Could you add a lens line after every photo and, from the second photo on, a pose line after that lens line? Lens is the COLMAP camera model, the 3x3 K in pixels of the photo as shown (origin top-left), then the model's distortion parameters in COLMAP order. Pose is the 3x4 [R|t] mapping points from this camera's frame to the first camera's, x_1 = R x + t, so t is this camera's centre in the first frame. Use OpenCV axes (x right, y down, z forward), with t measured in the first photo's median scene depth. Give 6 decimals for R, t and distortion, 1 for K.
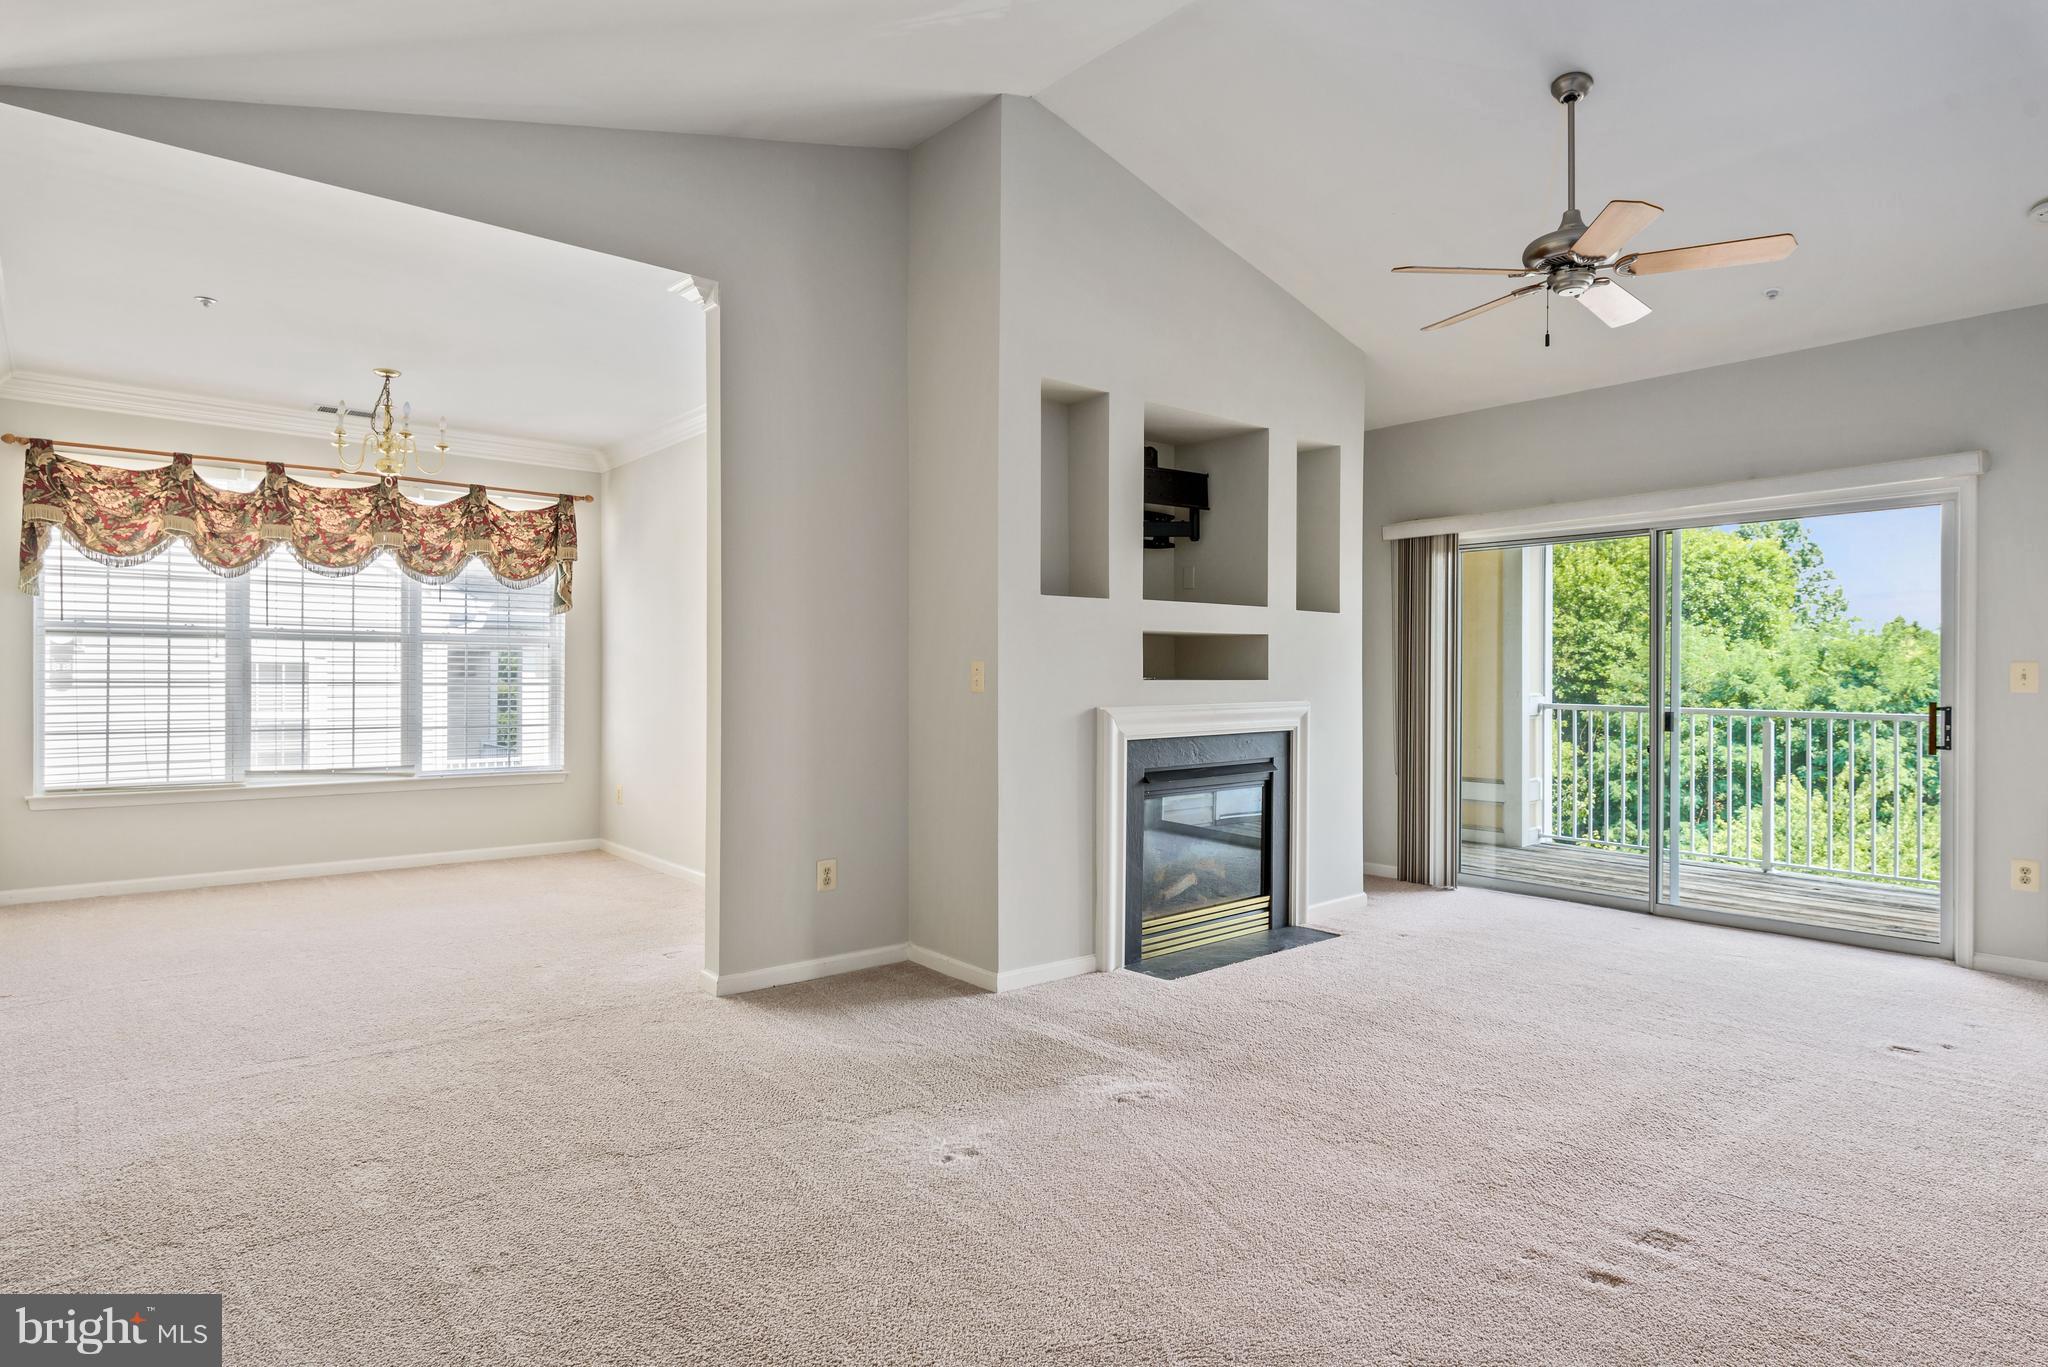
lens RADIAL K [[1137.3, 0, 1022.2], [0, 1137.3, 690.9], [0, 0, 1]] dist [0.003725, 0.002027]
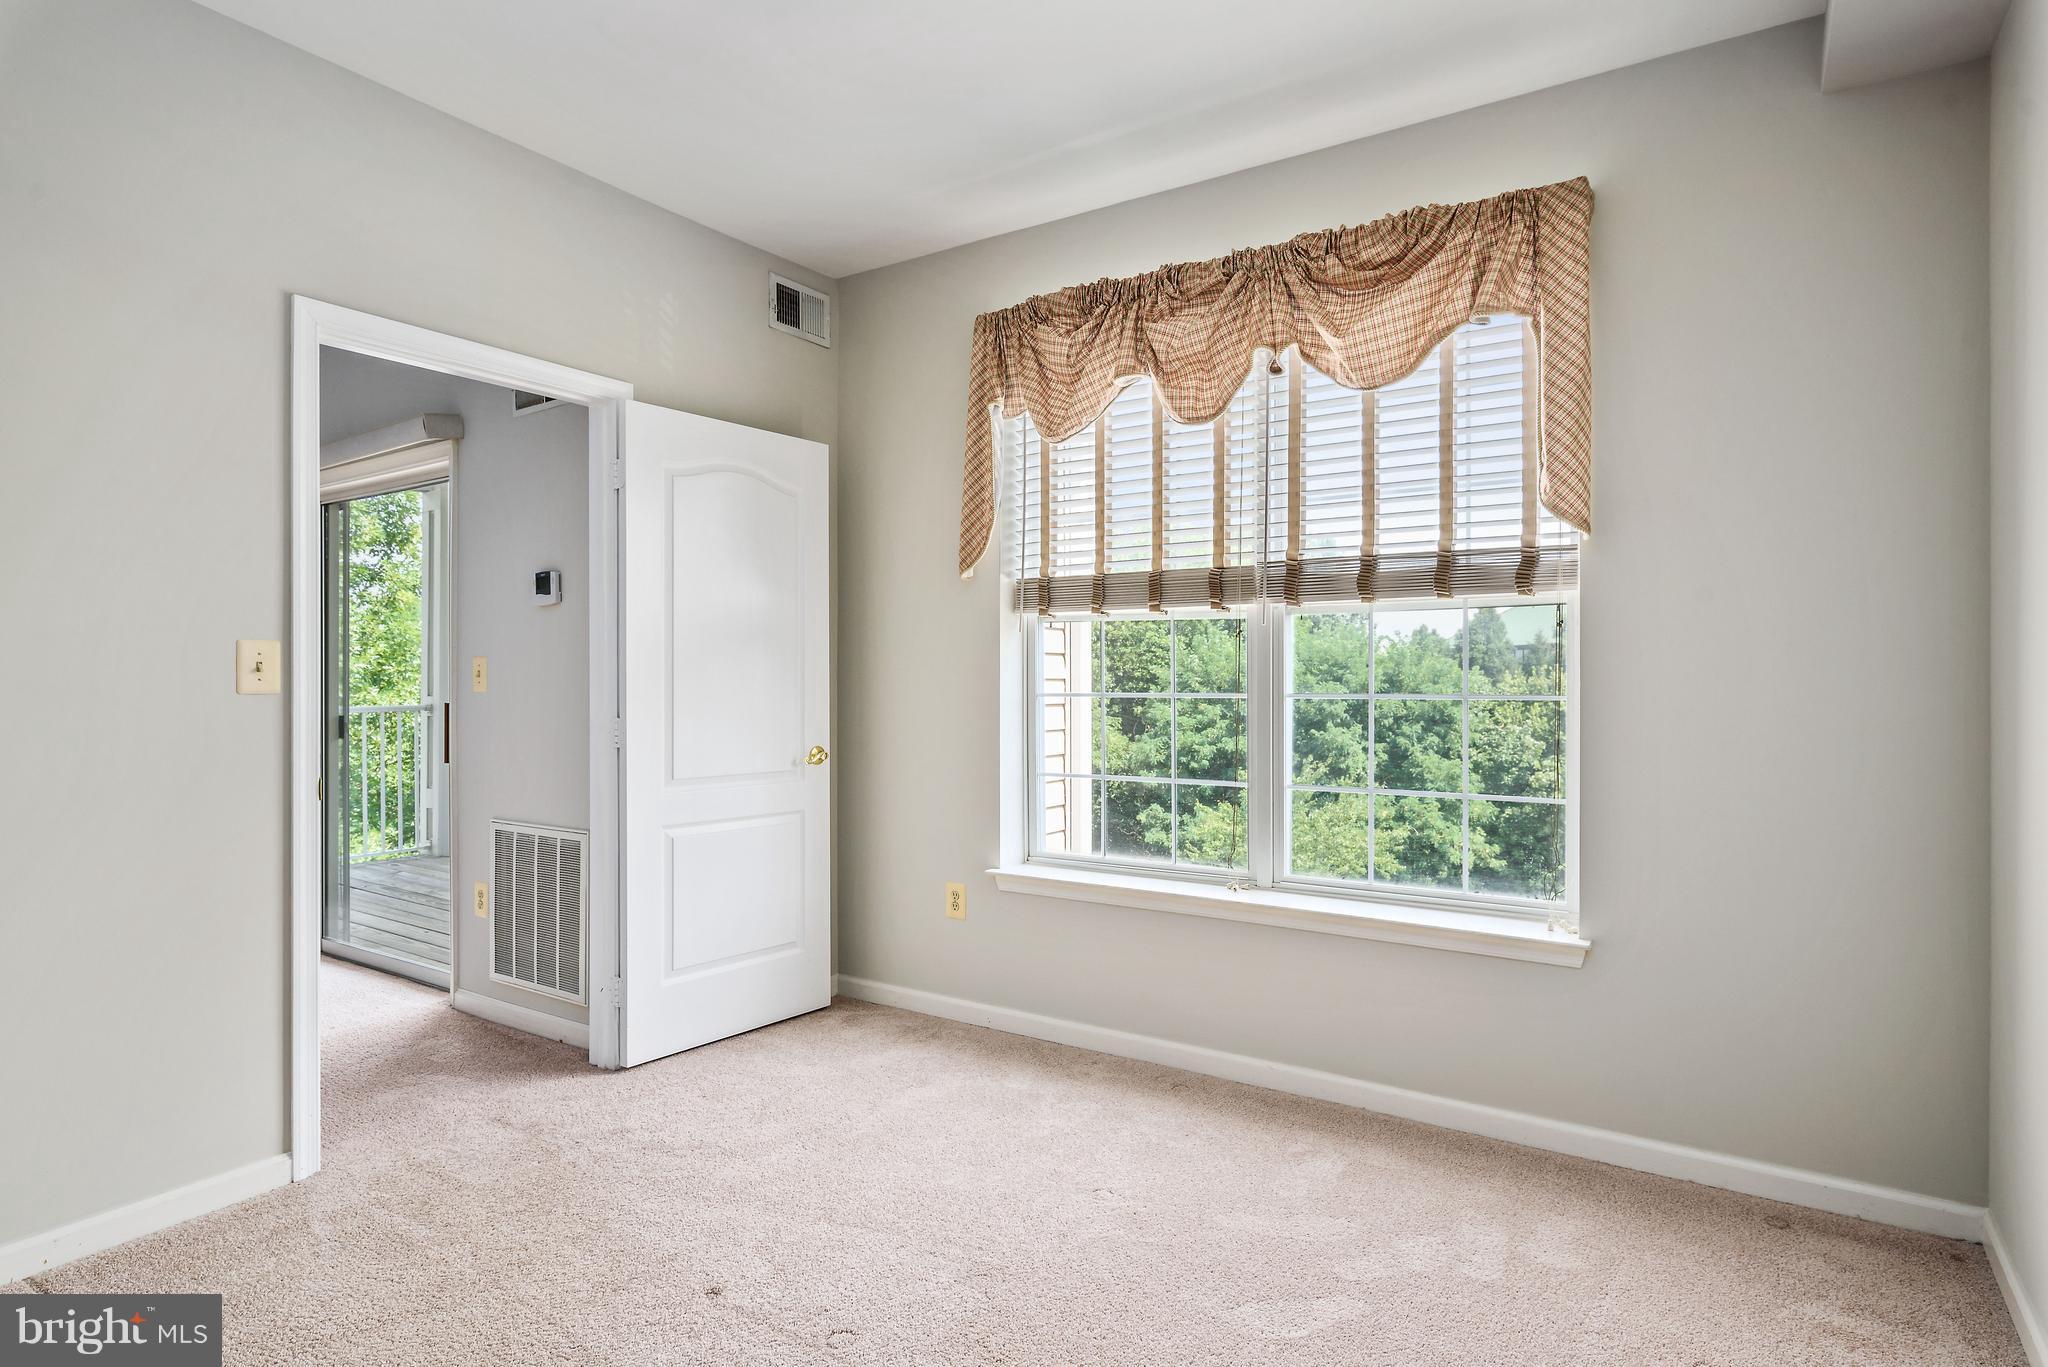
lens RADIAL K [[1088.5, 0, 1018.5], [0, 1088.5, 685.4], [0, 0, 1]] dist [-0.022657, 0.001041]
pose [[0.961724, -0.001754, 0.274015, 0.636598], [0.002502, 0.999994, -0.002379, -0.000698], [-0.274009, 0.002974, 0.961722, 0.078836]]
